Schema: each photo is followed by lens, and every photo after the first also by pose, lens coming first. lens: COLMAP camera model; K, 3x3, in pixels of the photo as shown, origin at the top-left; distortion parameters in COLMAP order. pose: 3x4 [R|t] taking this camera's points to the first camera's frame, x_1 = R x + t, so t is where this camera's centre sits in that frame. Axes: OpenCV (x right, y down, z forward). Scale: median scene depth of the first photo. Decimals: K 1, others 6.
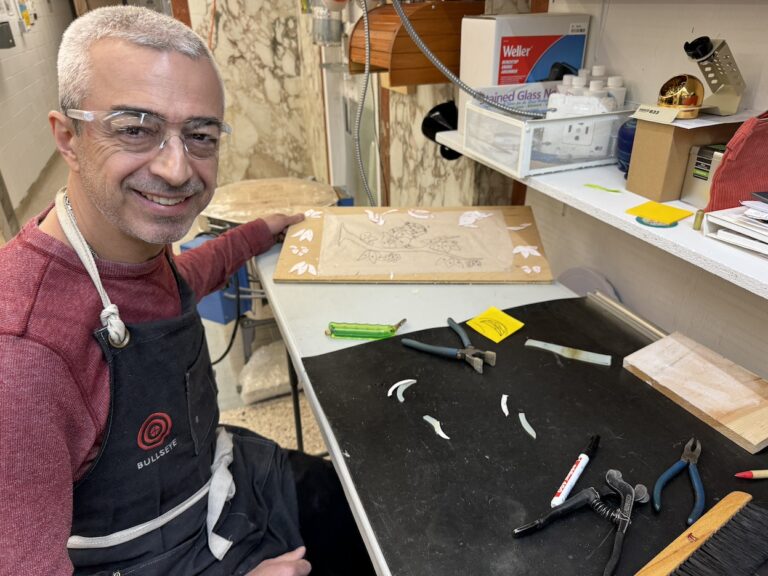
lens RADIAL K [[558.9, 0, 383.6], [0, 558.9, 287.0], [0, 0, 1]] dist [-0.012778, -0.003581]
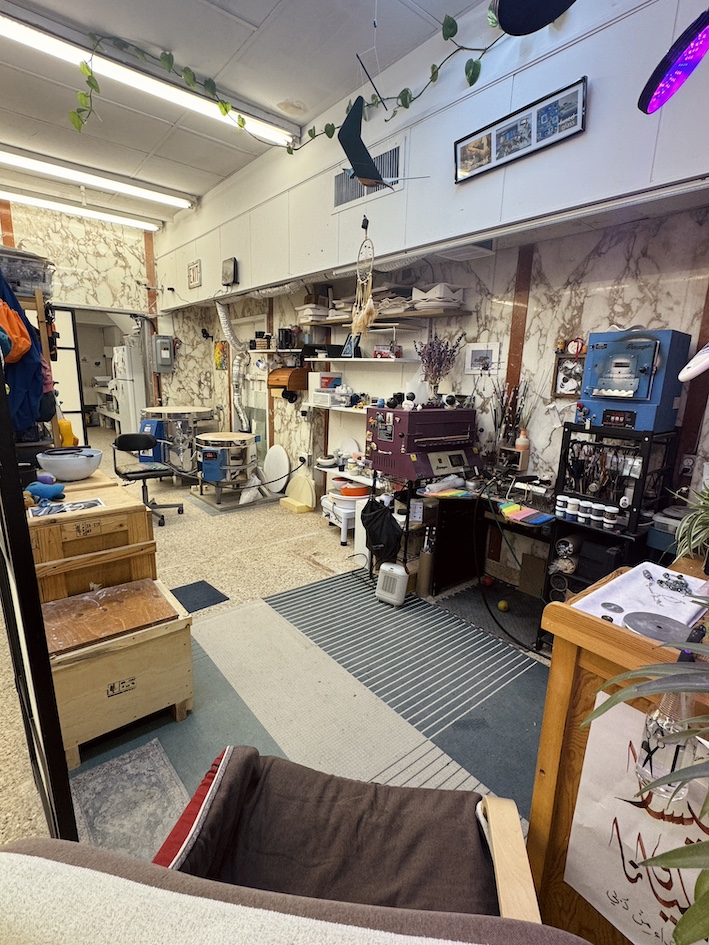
lens RADIAL K [[451.6, 0, 353.7], [0, 451.6, 471.4], [0, 0, 1]] dist [-0.005454, -0.000808]
pose [[0.942028, -0.026772, 0.334463, -0.227328], [0.110676, 0.965817, -0.234413, 0.337894], [-0.316754, 0.257840, 0.912790, -0.629973]]
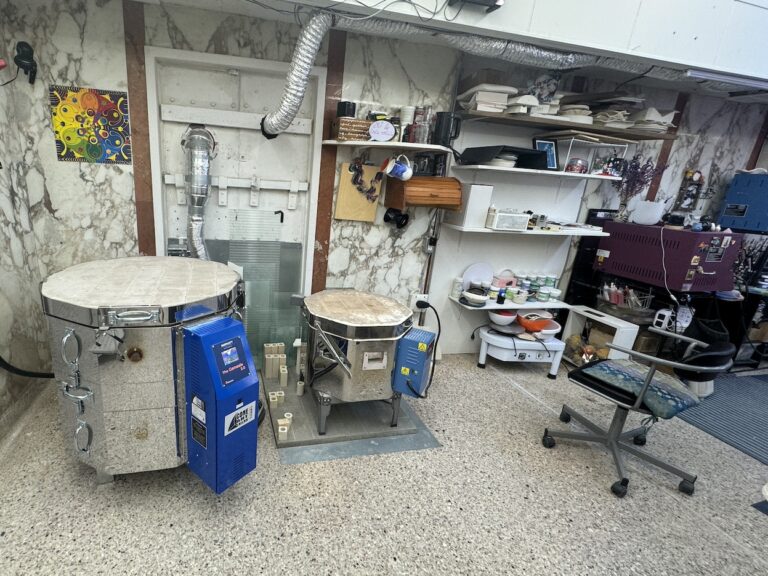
lens RADIAL K [[371.6, 0, 305.5], [0, 371.6, 286.3], [0, 0, 1]] dist [-0.001049, -0.001128]
pose [[0.135752, -0.258949, 0.956304, -0.672822], [0.394299, 0.899624, 0.187629, -0.258176], [-0.908900, 0.351599, 0.224229, 0.559768]]
